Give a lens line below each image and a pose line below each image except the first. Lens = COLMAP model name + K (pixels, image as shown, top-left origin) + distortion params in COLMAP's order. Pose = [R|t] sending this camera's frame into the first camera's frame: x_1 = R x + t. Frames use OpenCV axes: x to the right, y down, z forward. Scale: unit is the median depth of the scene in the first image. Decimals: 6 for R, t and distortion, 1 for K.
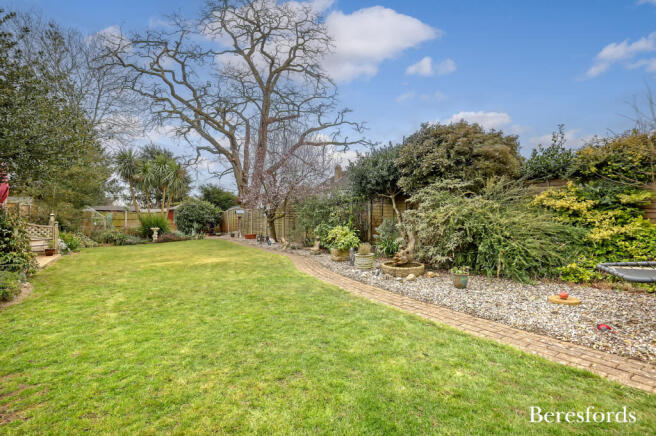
lens RADIAL K [[285.3, 0, 330.4], [0, 285.3, 216.1], [0, 0, 1]] dist [0.003078, 0.000028]
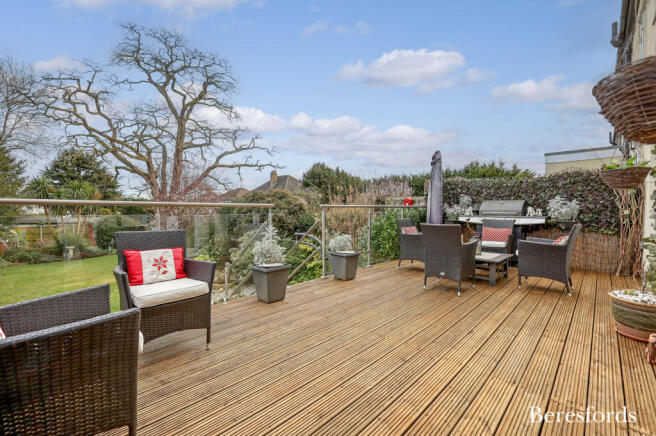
lens RADIAL K [[285.3, 0, 326.3], [0, 285.3, 217.4], [0, 0, 1]] dist [0.003078, 0.000028]
pose [[0.987187, -0.010108, 0.159250, 0.166057], [0.007905, 0.999864, 0.014458, -0.066710], [-0.159374, -0.013014, 0.987132, -0.221995]]
